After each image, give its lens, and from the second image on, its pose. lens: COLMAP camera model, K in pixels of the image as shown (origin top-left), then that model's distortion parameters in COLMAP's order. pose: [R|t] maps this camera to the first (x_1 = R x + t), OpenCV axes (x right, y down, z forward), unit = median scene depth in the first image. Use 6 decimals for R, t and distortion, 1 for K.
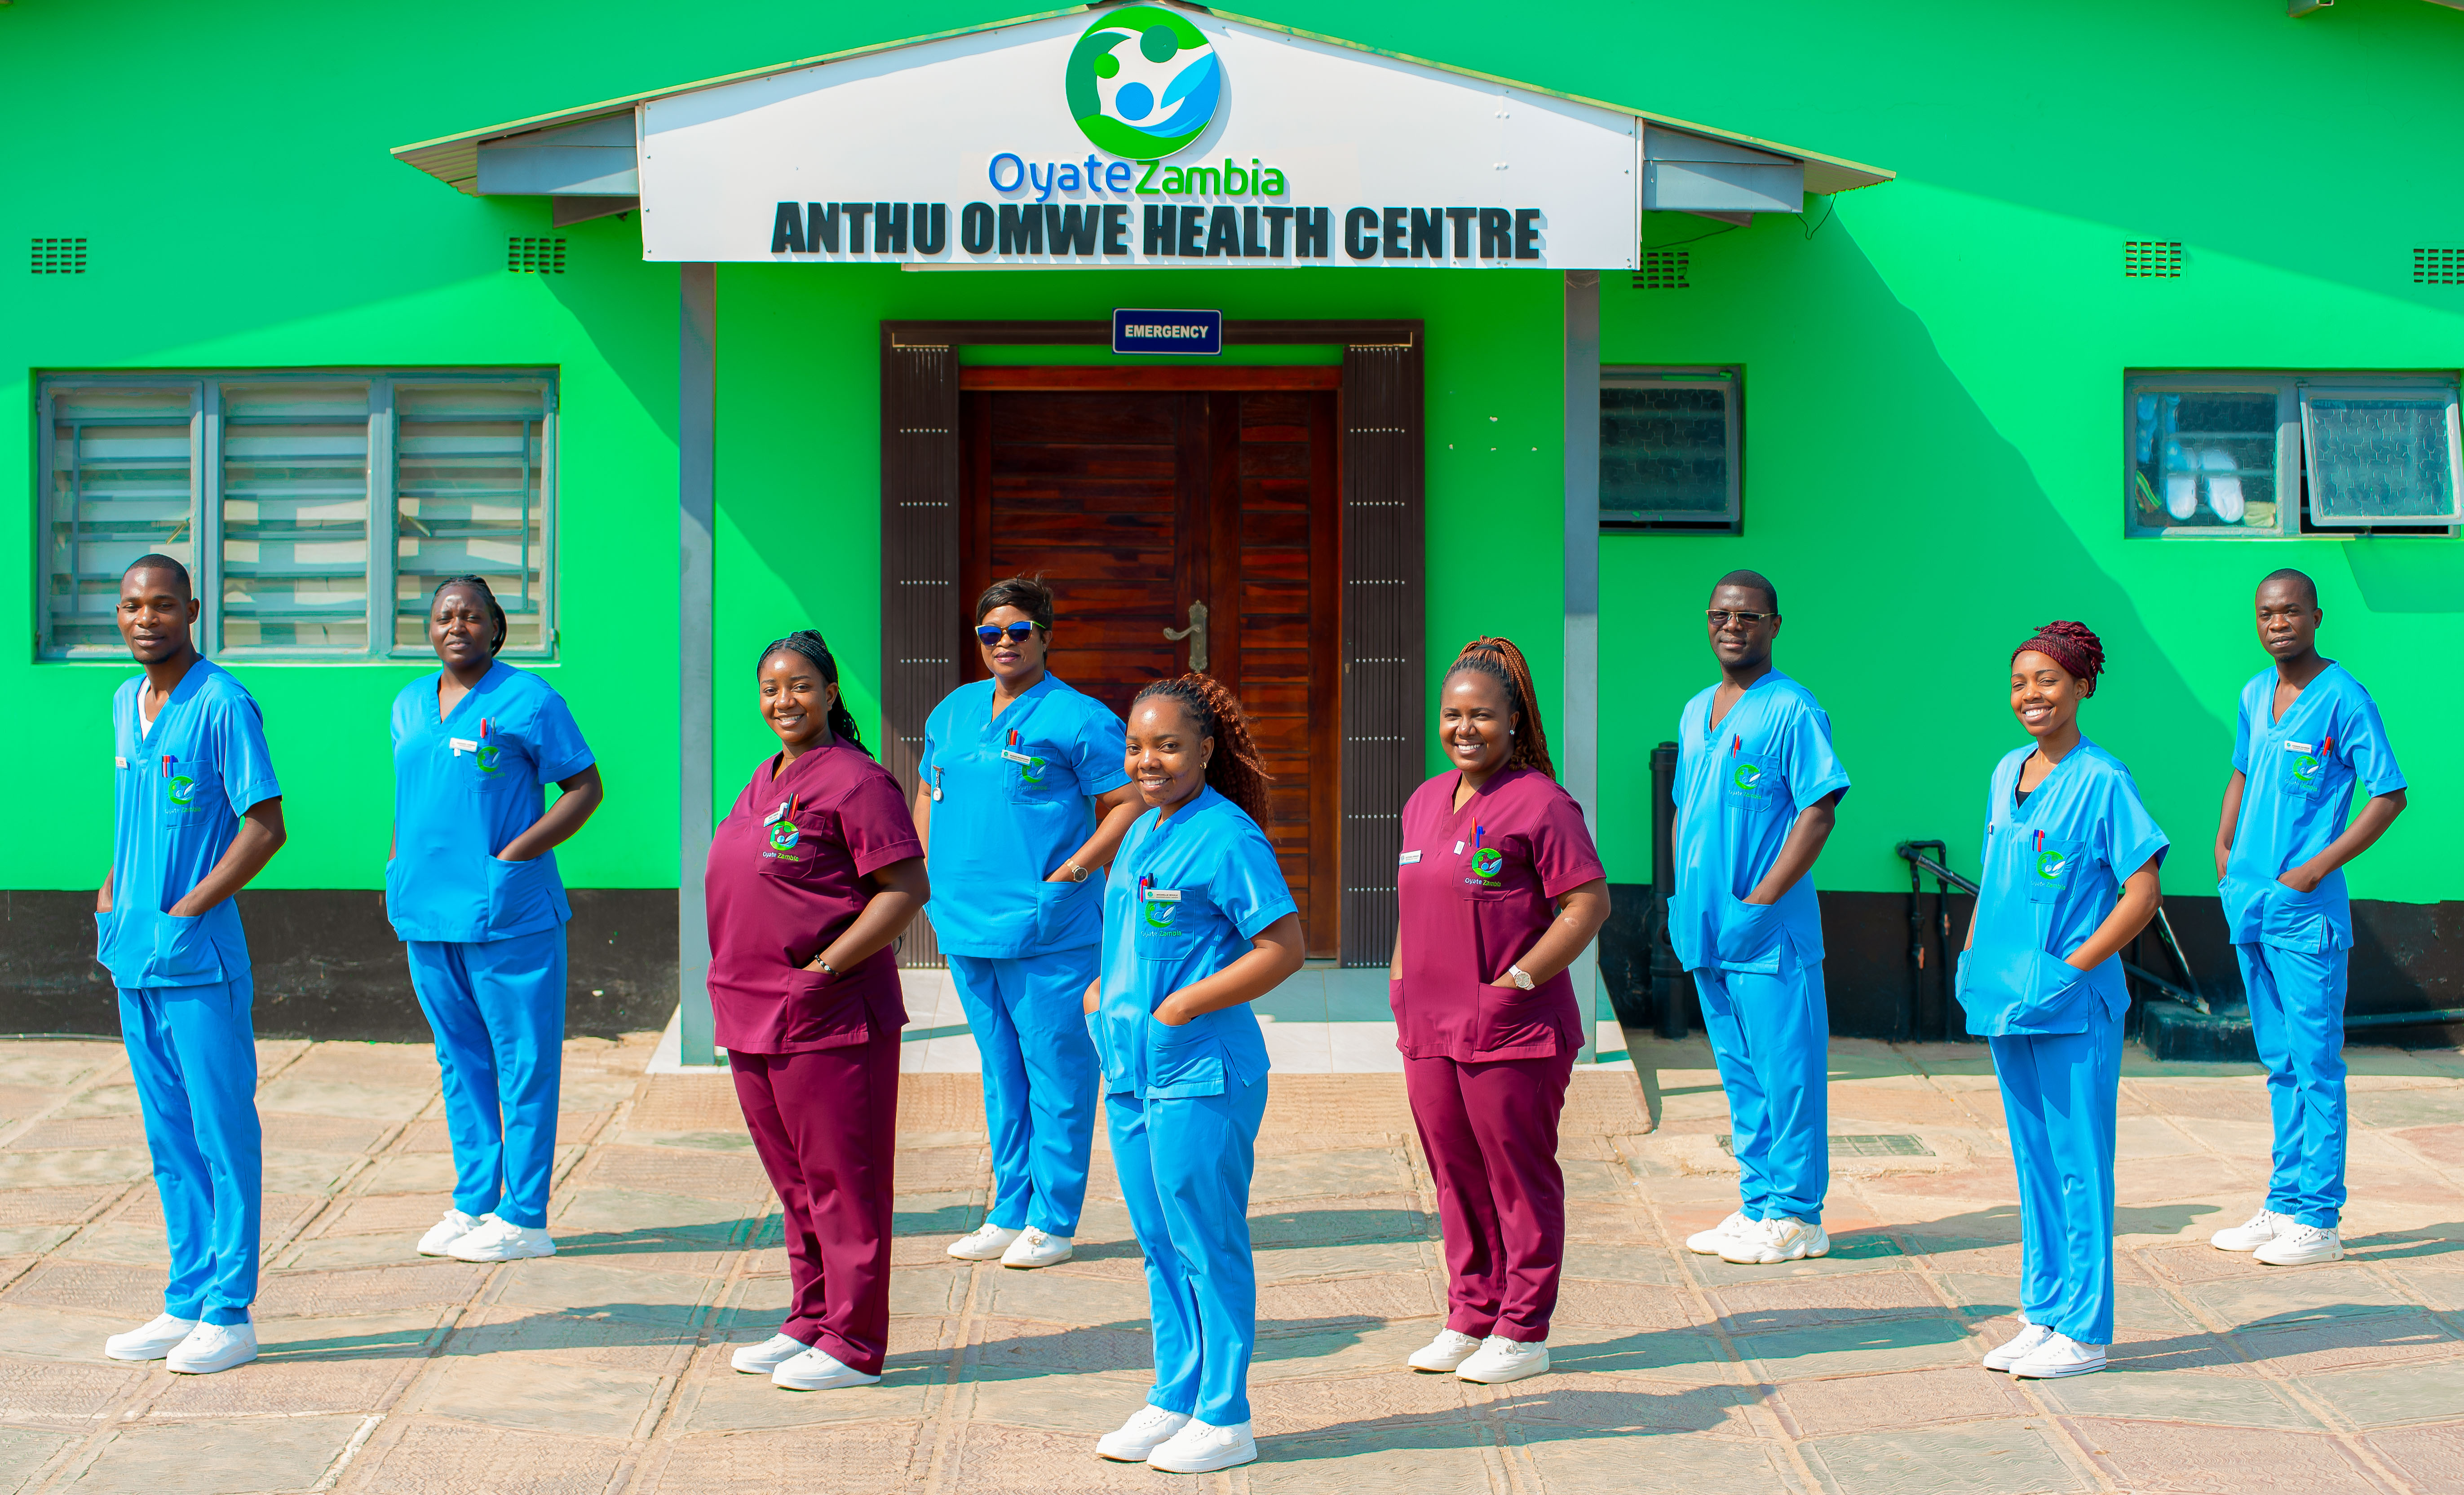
lens RADIAL K [[5896.8, 0, 1284.5], [0, 5896.8, 740.6], [0, 0, 1]] dist [-0.352719, -0.056838]
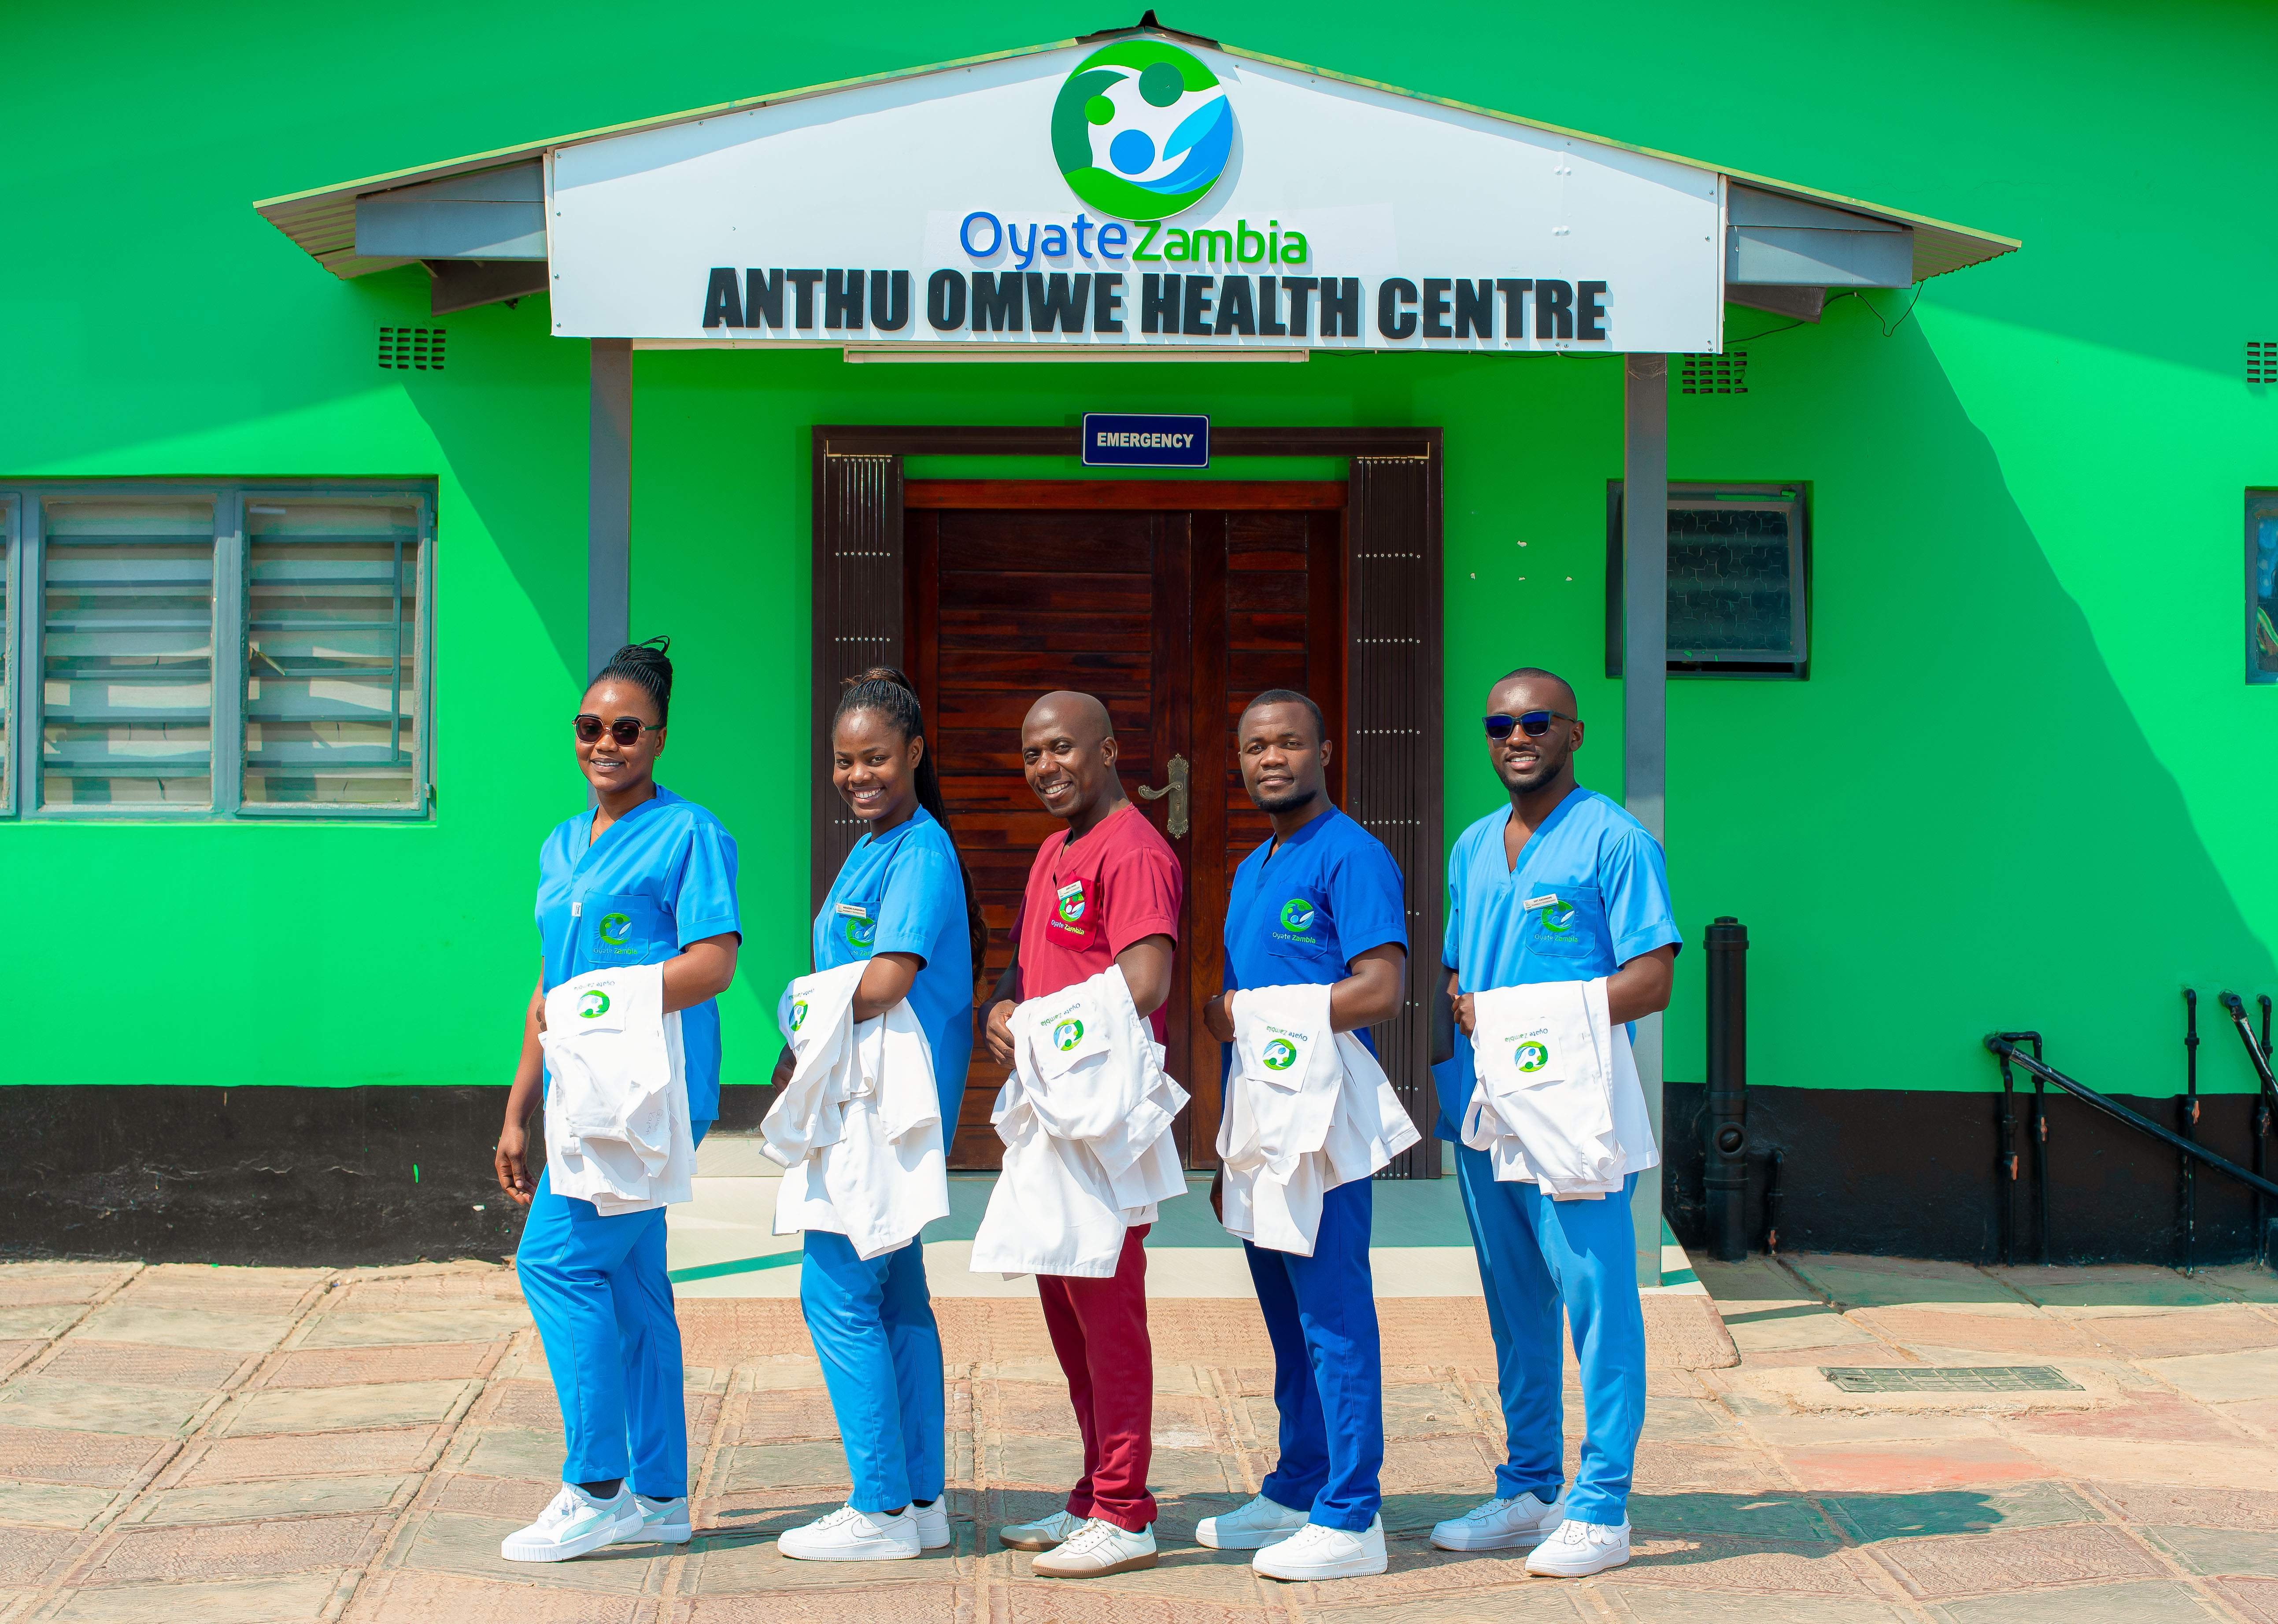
lens RADIAL K [[6005.6, 0, 1196.4], [0, 6005.6, 813.9], [0, 0, 1]] dist [-0.336967, 0.348104]
pose [[0.999742, 0.002234, 0.022582, -0.035490], [-0.001505, 0.999478, -0.032282, 0.014874], [-0.022642, 0.032240, 0.999224, 0.136522]]
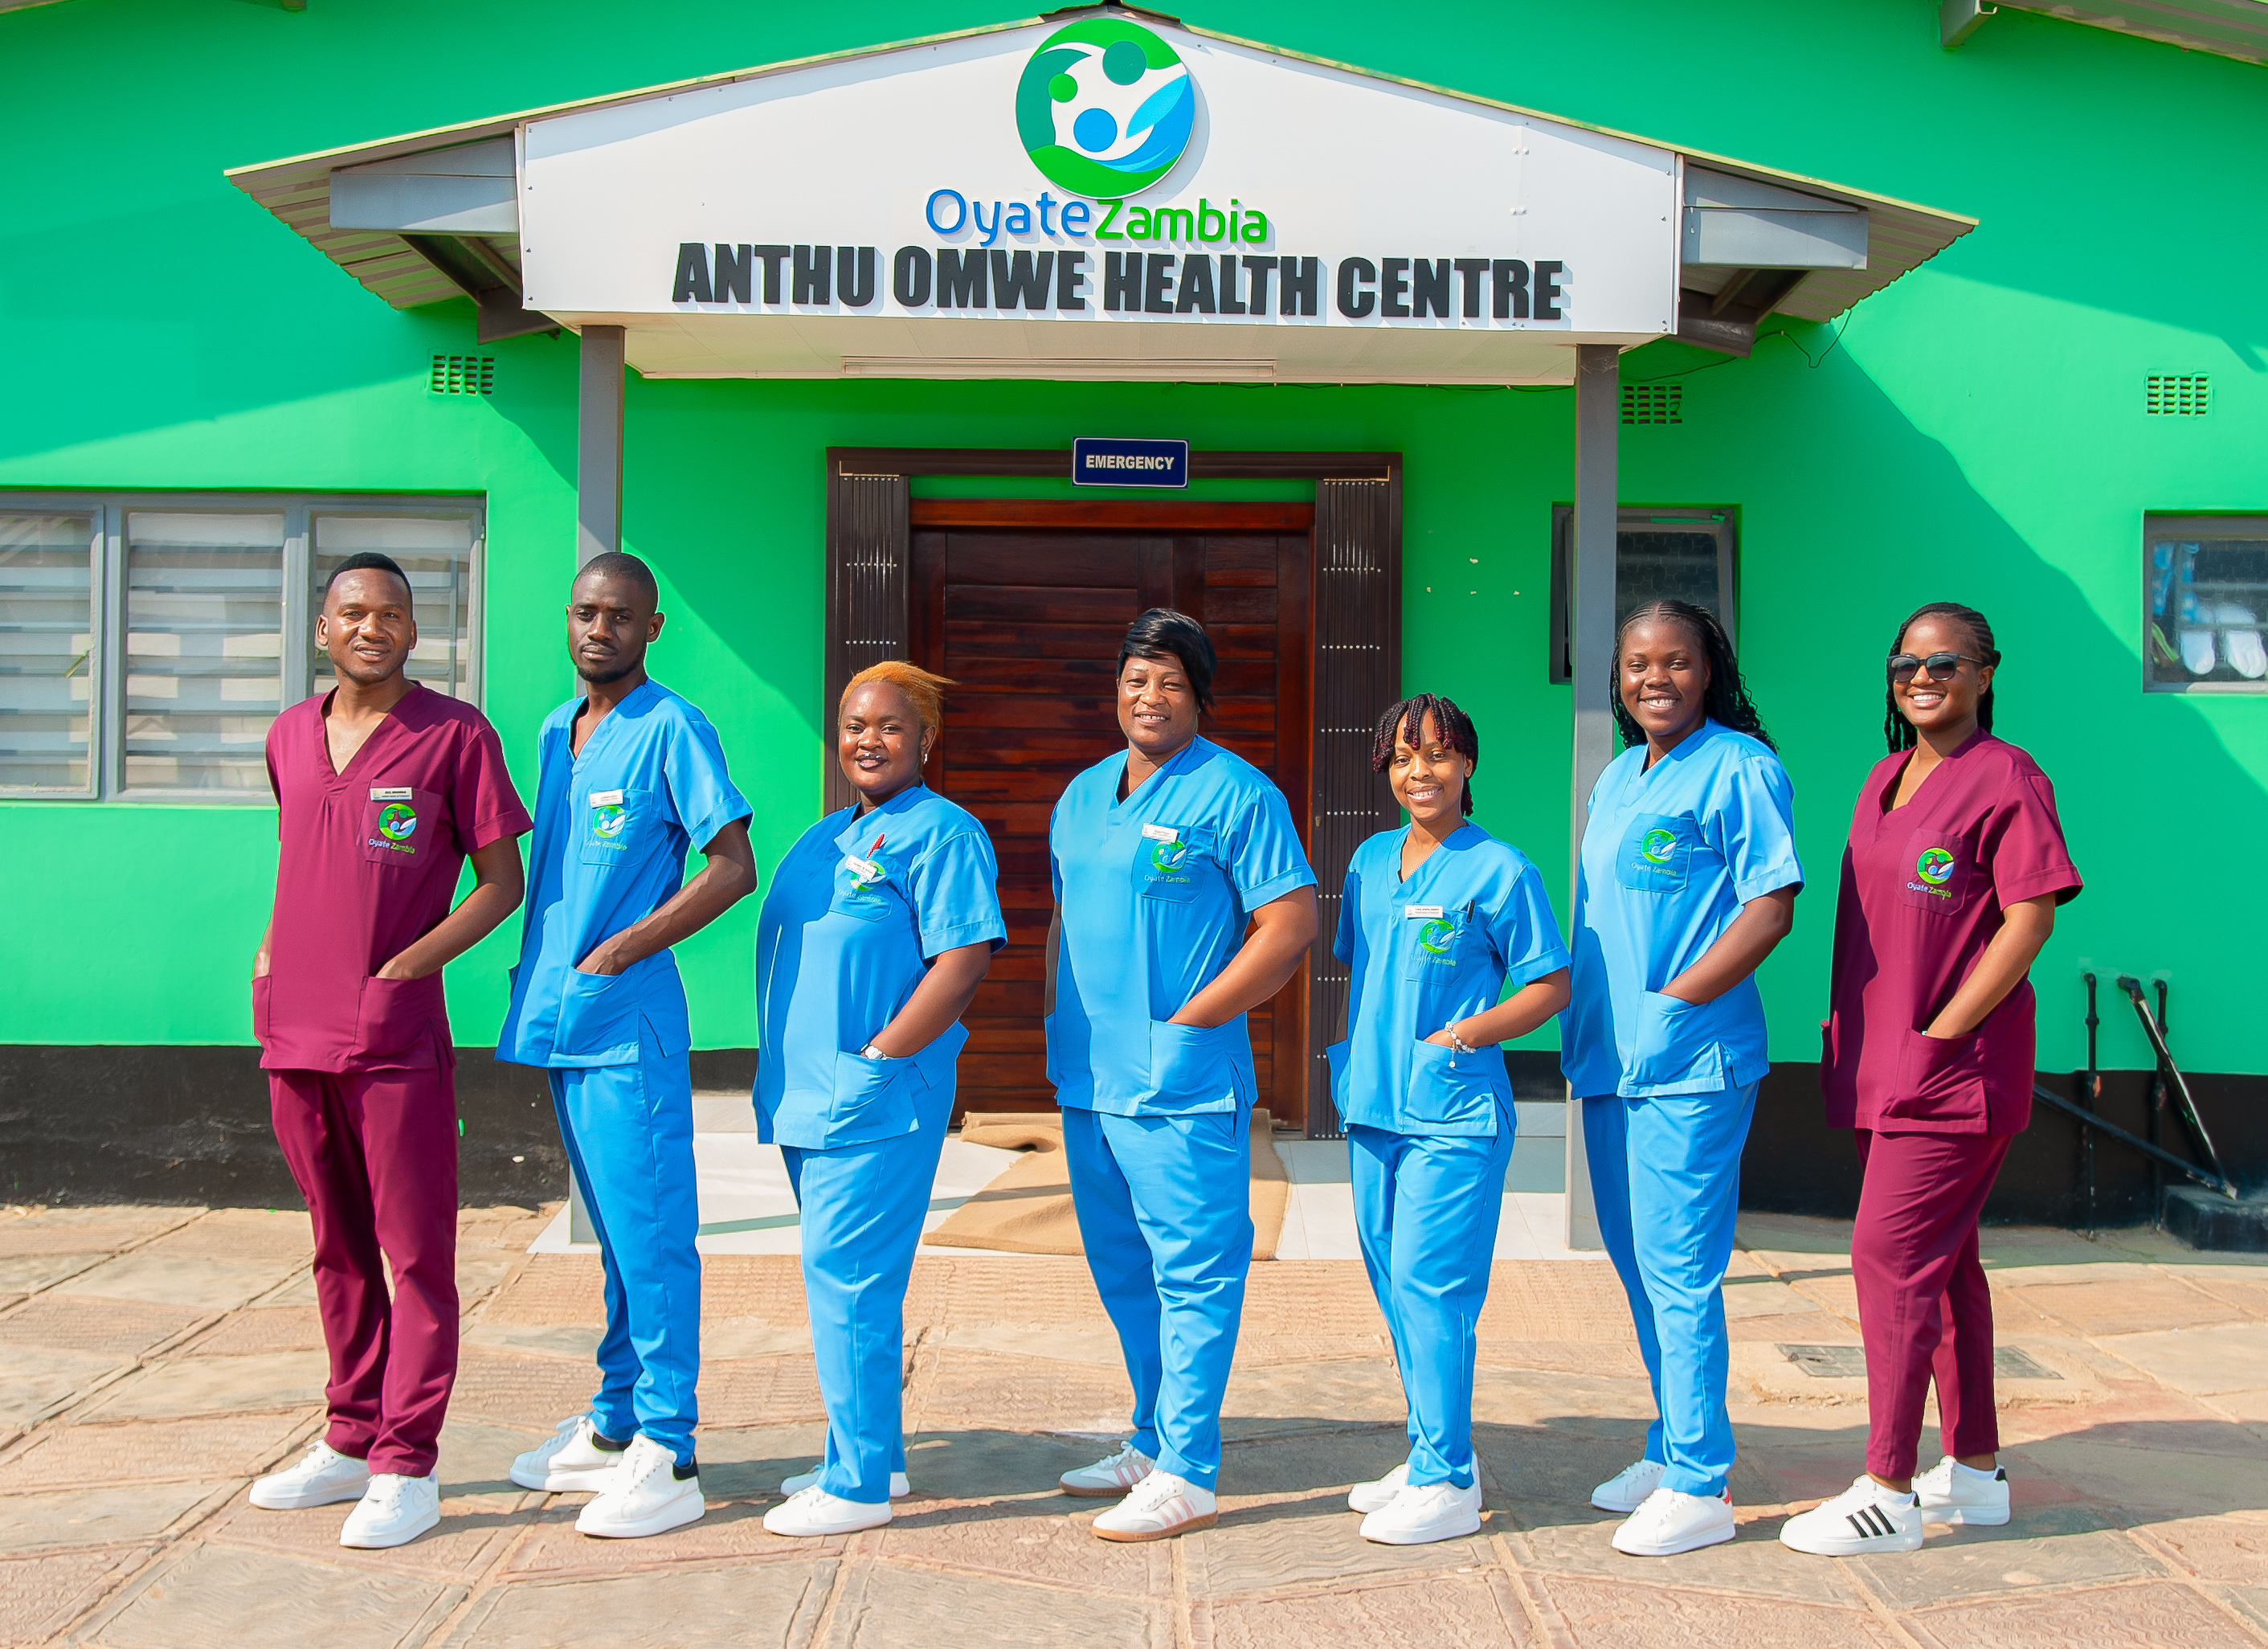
lens RADIAL K [[3368.7, 0, 1174.8], [0, 3368.7, 847.6], [0, 0, 1]] dist [-0.021930, 0.059498]
pose [[0.999933, 0.009590, -0.006495, -0.009622], [-0.009893, 0.998786, -0.048253, 0.020081], [0.006024, 0.048314, 0.998814, 0.509377]]
